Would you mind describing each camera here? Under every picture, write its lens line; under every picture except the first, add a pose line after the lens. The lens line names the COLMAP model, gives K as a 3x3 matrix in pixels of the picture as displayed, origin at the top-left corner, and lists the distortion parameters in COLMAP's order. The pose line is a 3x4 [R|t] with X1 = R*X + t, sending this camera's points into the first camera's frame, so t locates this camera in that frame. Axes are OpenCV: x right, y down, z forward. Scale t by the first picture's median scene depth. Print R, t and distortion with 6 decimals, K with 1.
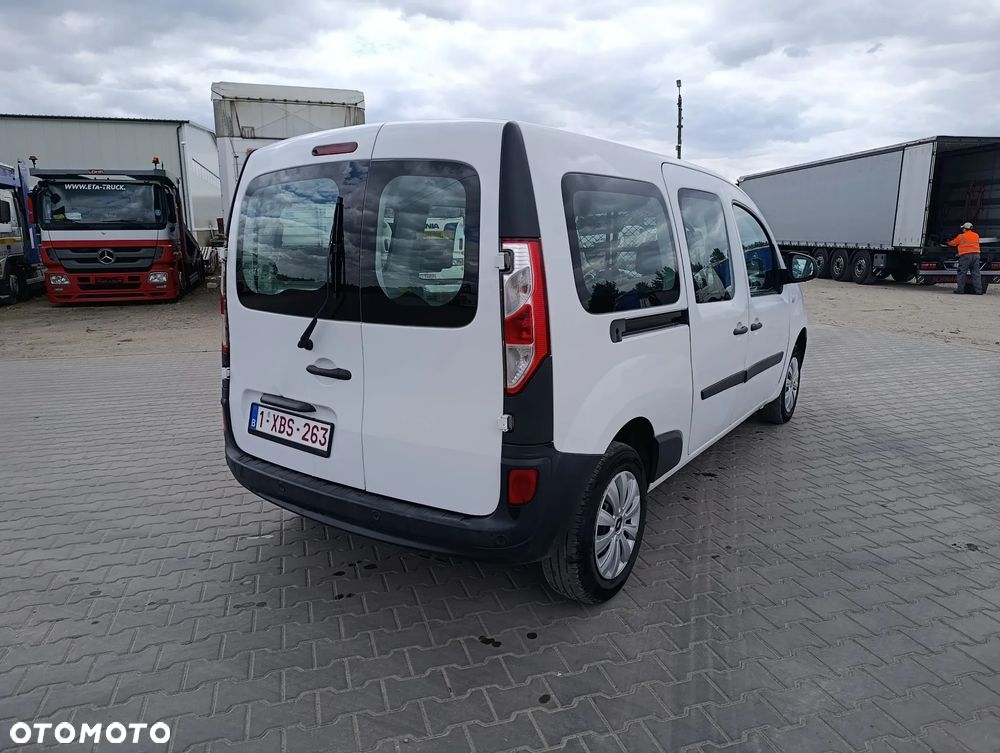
lens RADIAL K [[695.5, 0, 500.0], [0, 695.5, 376.5], [0, 0, 1]] dist [0.032184, -0.044728]
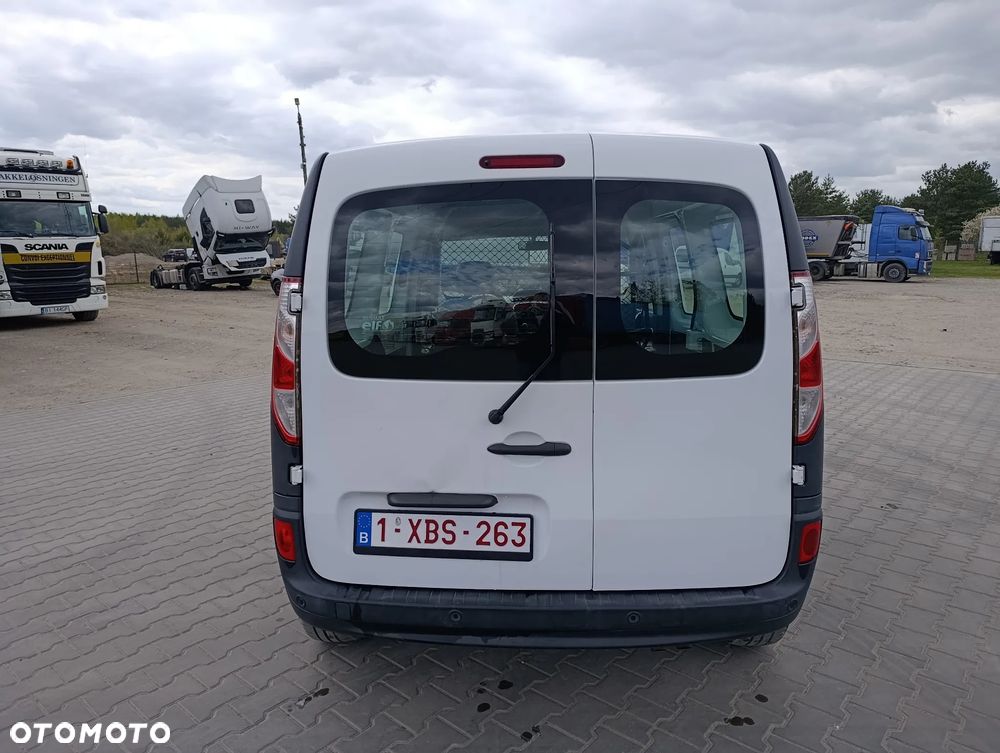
lens RADIAL K [[688.7, 0, 530.1], [0, 688.7, 373.2], [0, 0, 1]] dist [0.040071, -0.046212]
pose [[0.843789, -0.103409, 0.526618, -0.615032], [0.118094, 0.992986, 0.005767, -0.090496], [-0.523520, 0.057324, 0.850083, 0.338504]]
